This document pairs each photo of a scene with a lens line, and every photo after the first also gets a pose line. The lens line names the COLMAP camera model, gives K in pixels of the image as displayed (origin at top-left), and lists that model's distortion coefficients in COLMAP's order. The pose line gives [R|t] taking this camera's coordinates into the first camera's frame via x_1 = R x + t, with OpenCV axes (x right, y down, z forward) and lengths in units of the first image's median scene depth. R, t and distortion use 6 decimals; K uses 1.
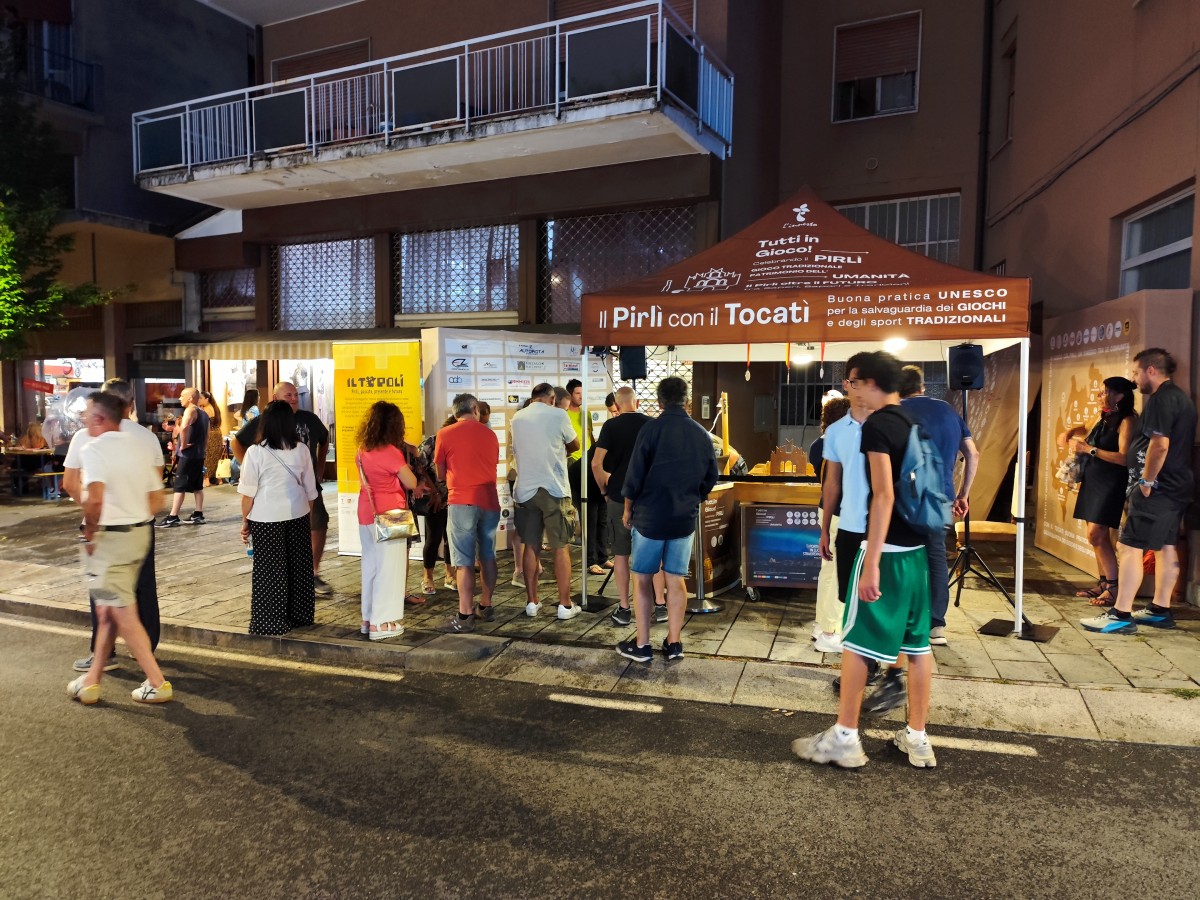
lens RADIAL K [[832.7, 0, 600.0], [0, 832.7, 450.0], [0, 0, 1]] dist [-0.052457, -0.003533]
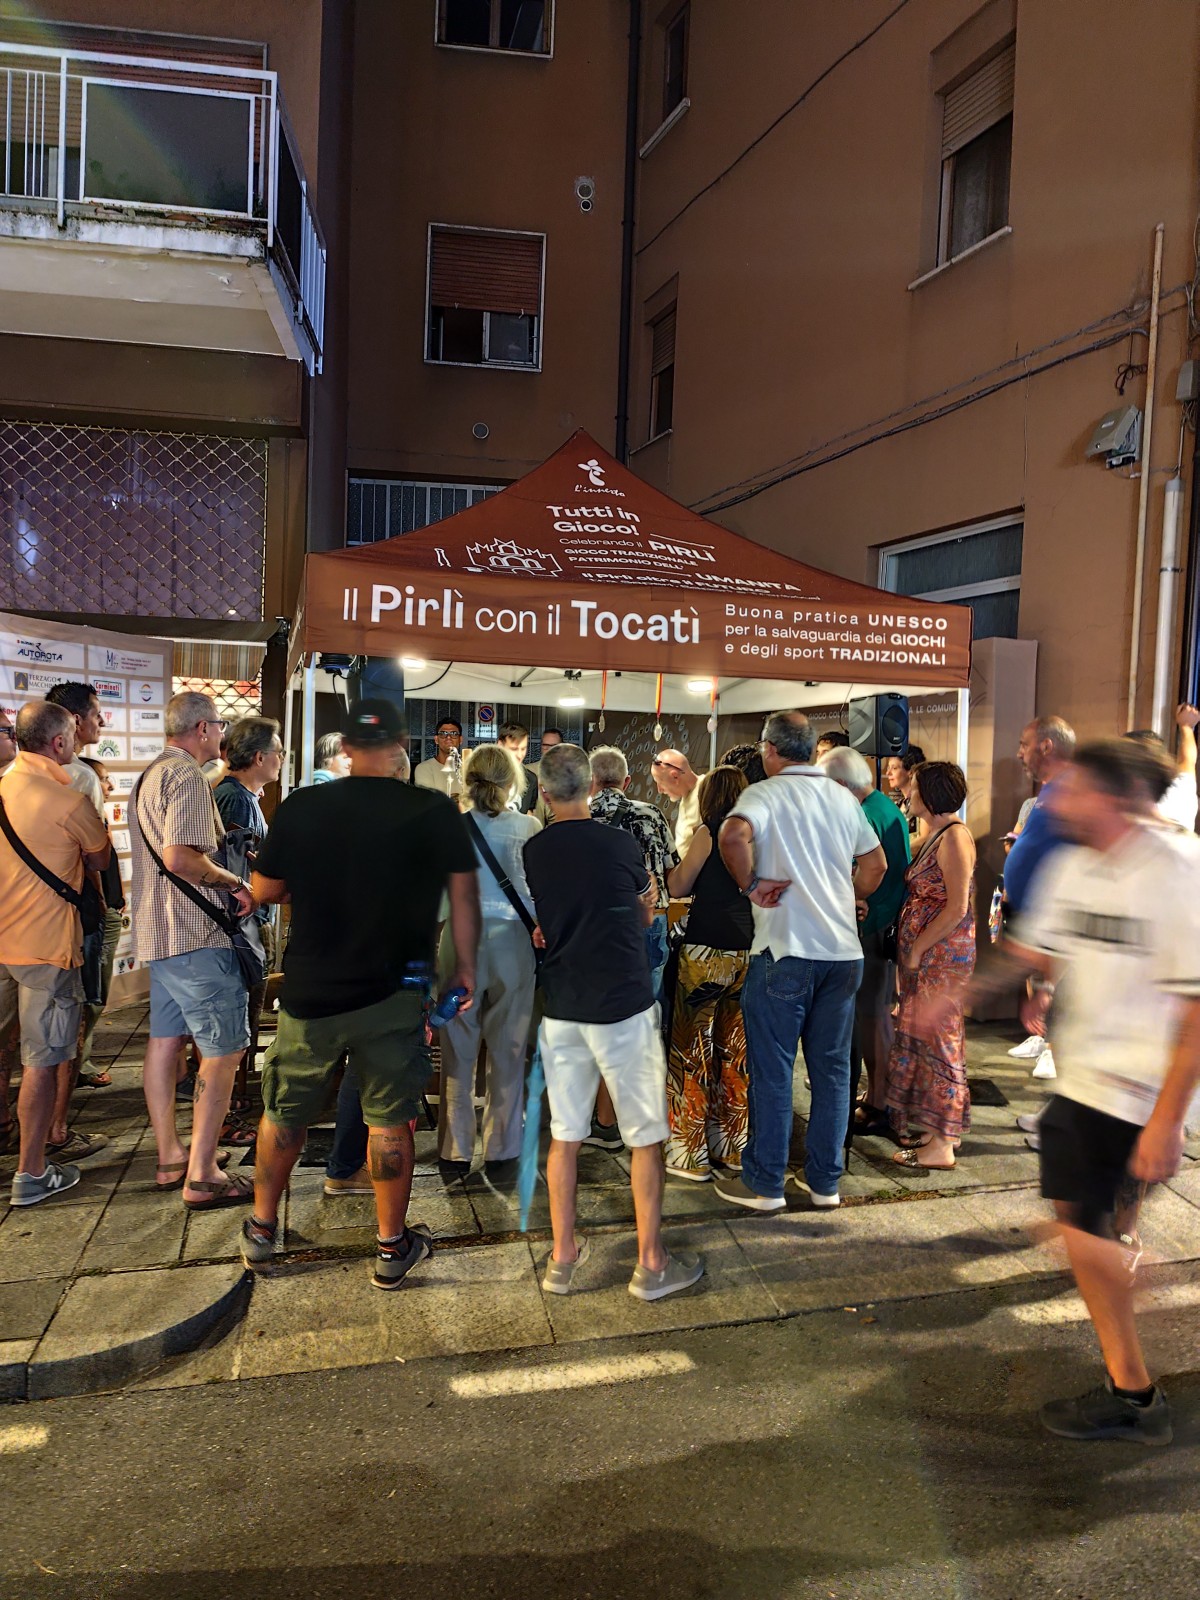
lens RADIAL K [[1094.0, 0, 600.0], [0, 1094.0, 800.0], [0, 0, 1]] dist [0.001436, -0.033552]
pose [[0.807944, 0.003890, 0.589246, -0.283689], [0.007992, 0.999814, -0.017559, -0.019230], [-0.589205, 0.018896, 0.807763, 0.351132]]
